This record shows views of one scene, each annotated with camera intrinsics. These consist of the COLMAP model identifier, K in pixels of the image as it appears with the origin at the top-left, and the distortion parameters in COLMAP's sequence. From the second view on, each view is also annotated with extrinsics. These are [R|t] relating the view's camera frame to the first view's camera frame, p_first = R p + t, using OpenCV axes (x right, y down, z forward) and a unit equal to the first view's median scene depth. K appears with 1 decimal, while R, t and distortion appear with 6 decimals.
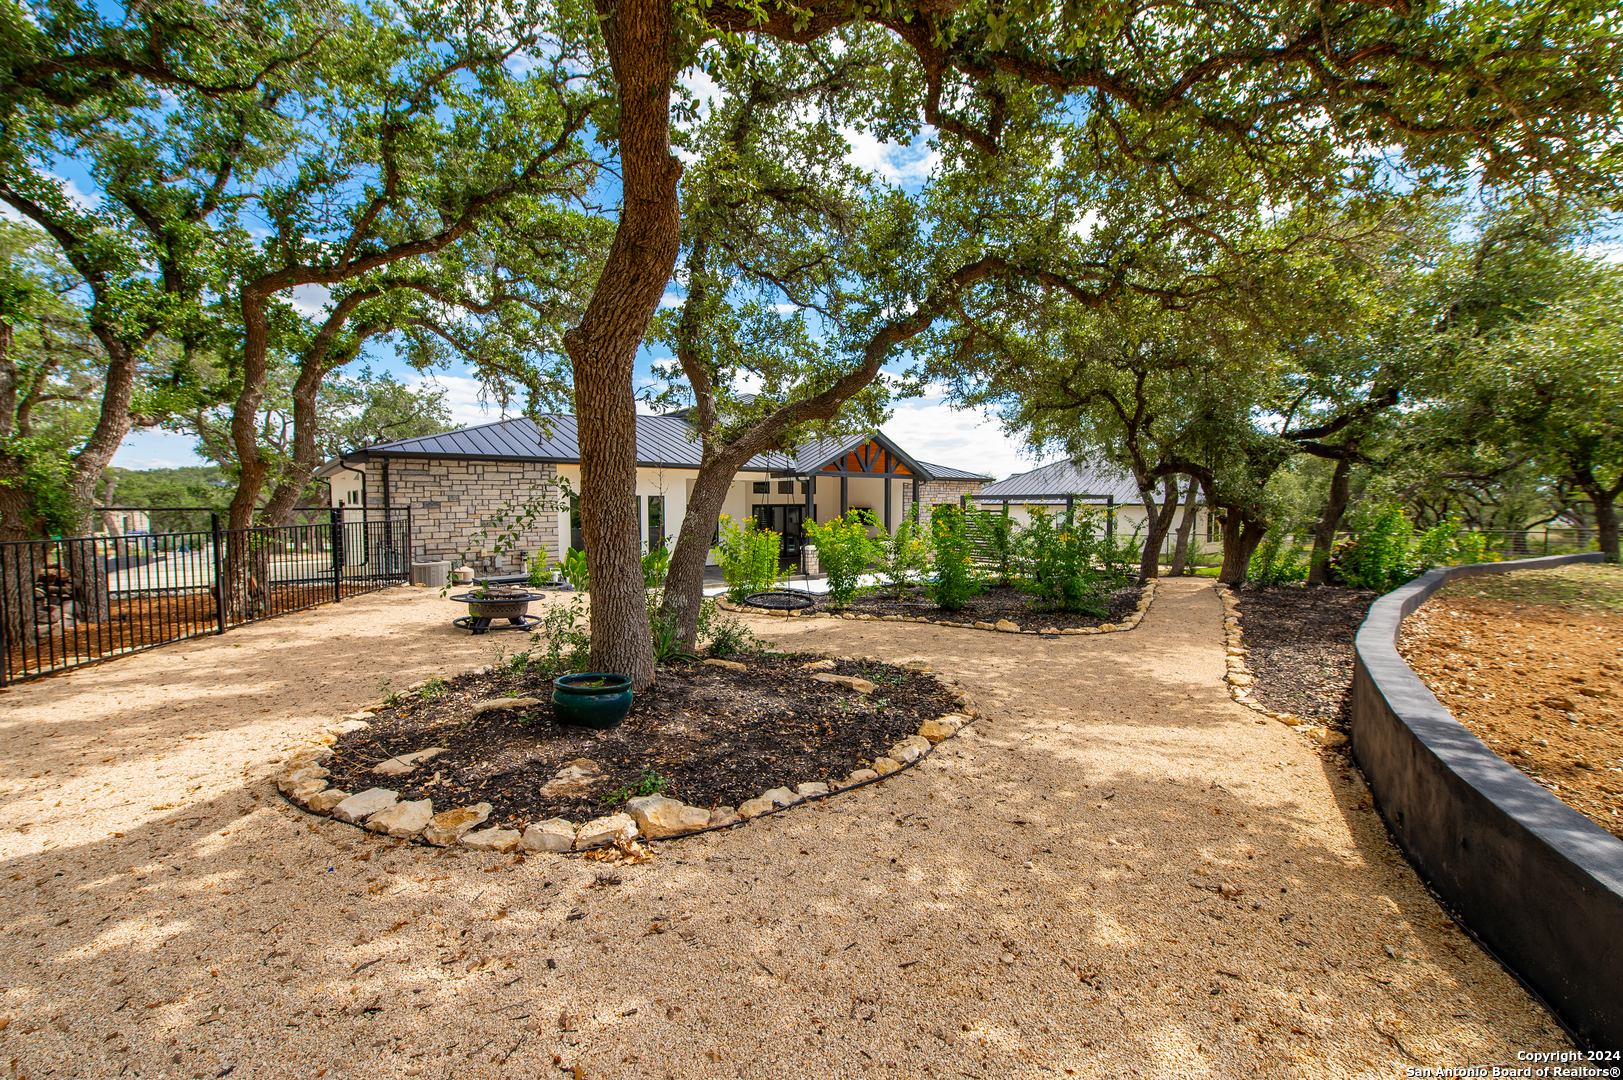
lens RADIAL K [[657.4, 0, 805.1], [0, 657.4, 535.0], [0, 0, 1]] dist [-0.003131, -0.001029]
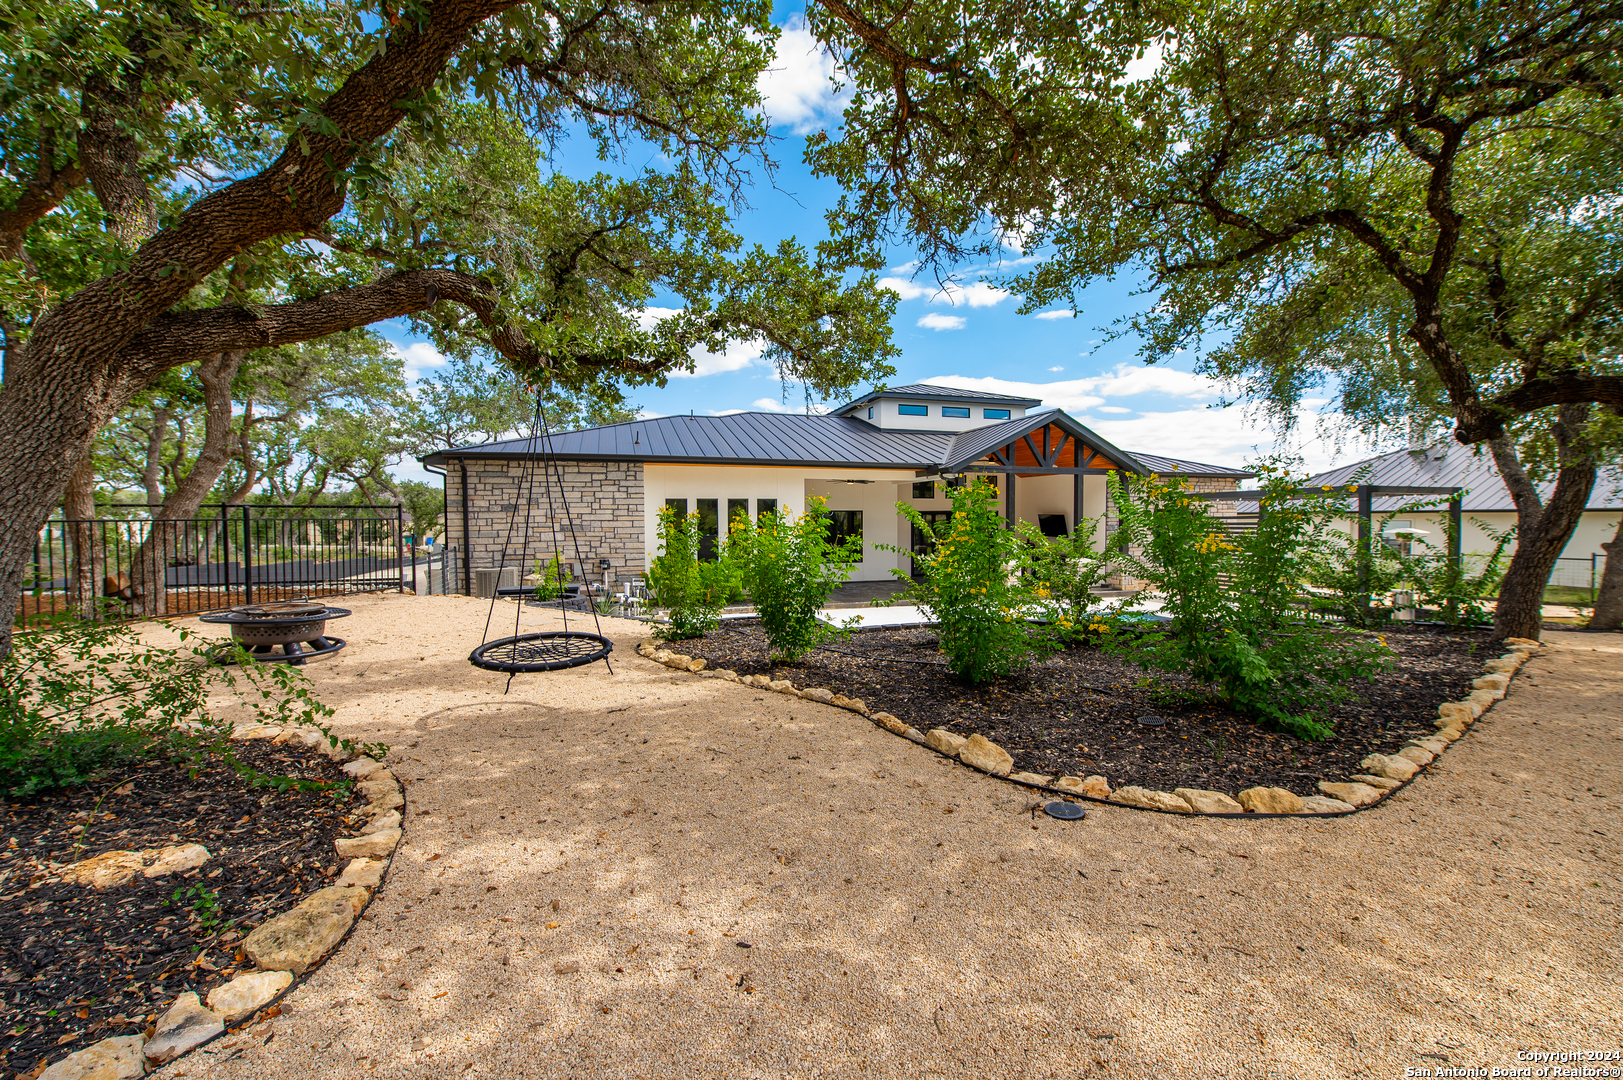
lens RADIAL K [[657.4, 0, 787.4], [0, 657.4, 538.1], [0, 0, 1]] dist [-0.003131, -0.001029]
pose [[0.923805, 0.009302, -0.382750, 0.163302], [-0.015995, 0.999770, -0.014309, 0.004918], [0.382528, 0.019341, 0.923741, 0.264572]]
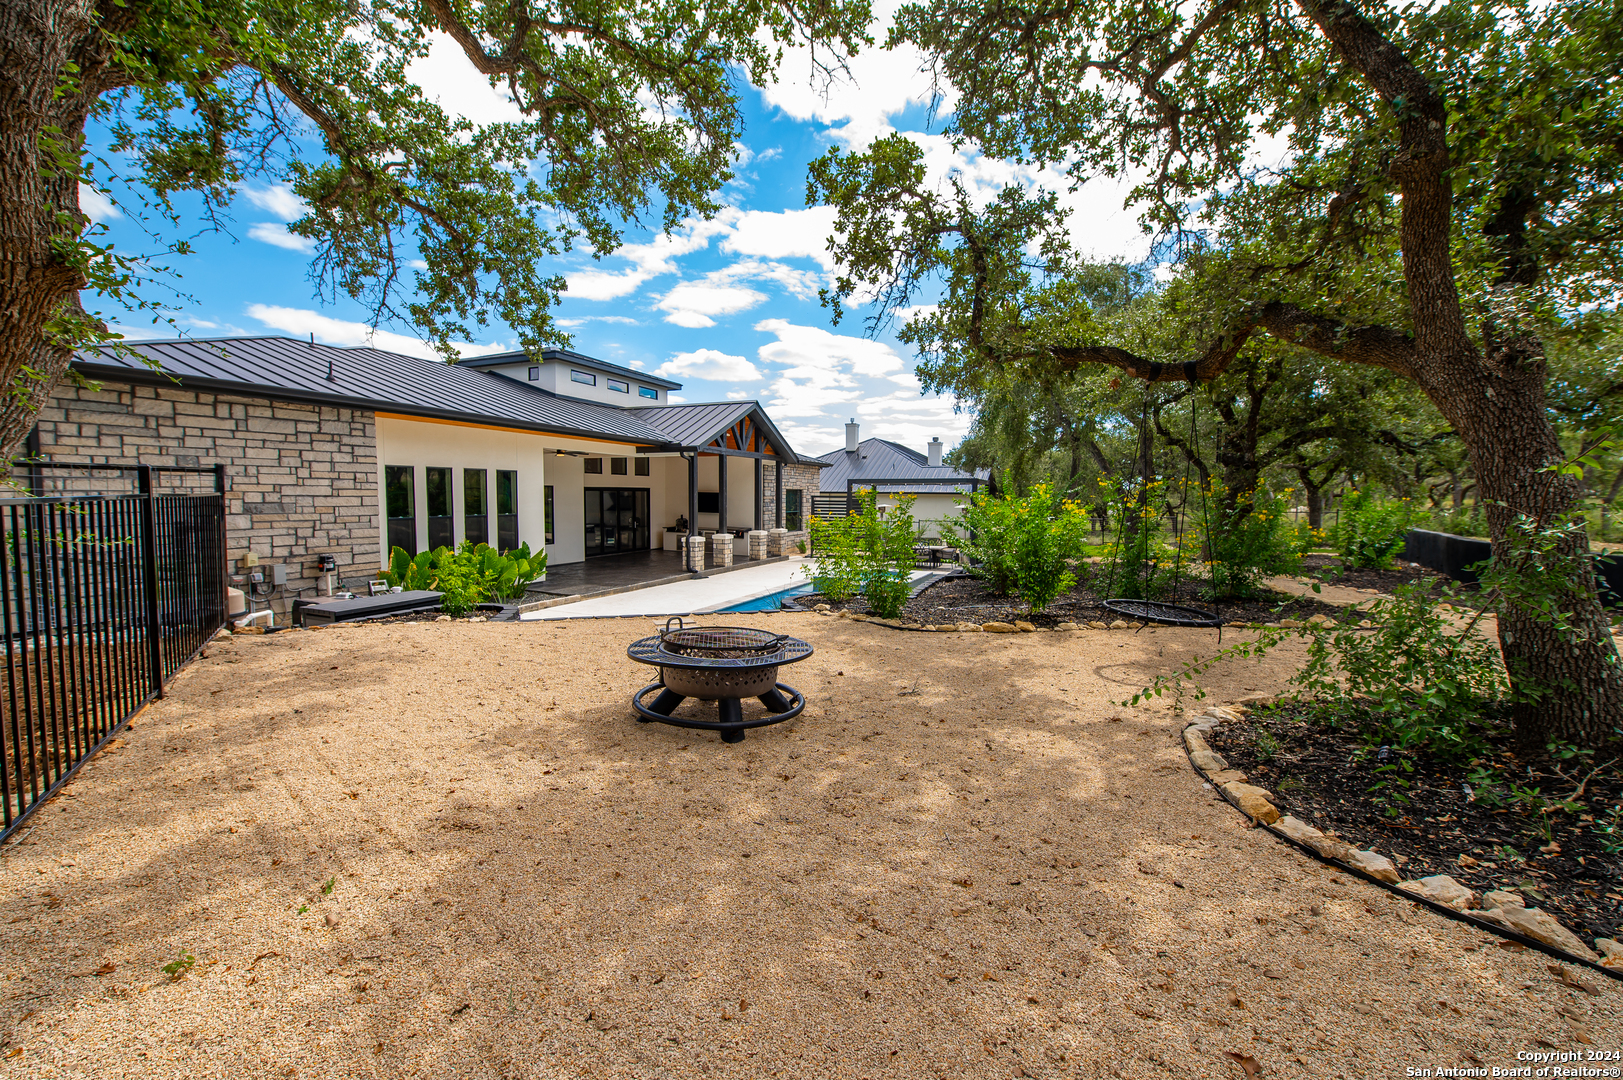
lens RADIAL K [[657.4, 0, 809.5], [0, 657.4, 540.2], [0, 0, 1]] dist [-0.003131, -0.001029]
pose [[0.894491, -0.020202, 0.446629, -0.315020], [0.009781, 0.999624, 0.025628, 0.000249], [-0.446979, -0.018555, 0.894352, 0.284401]]
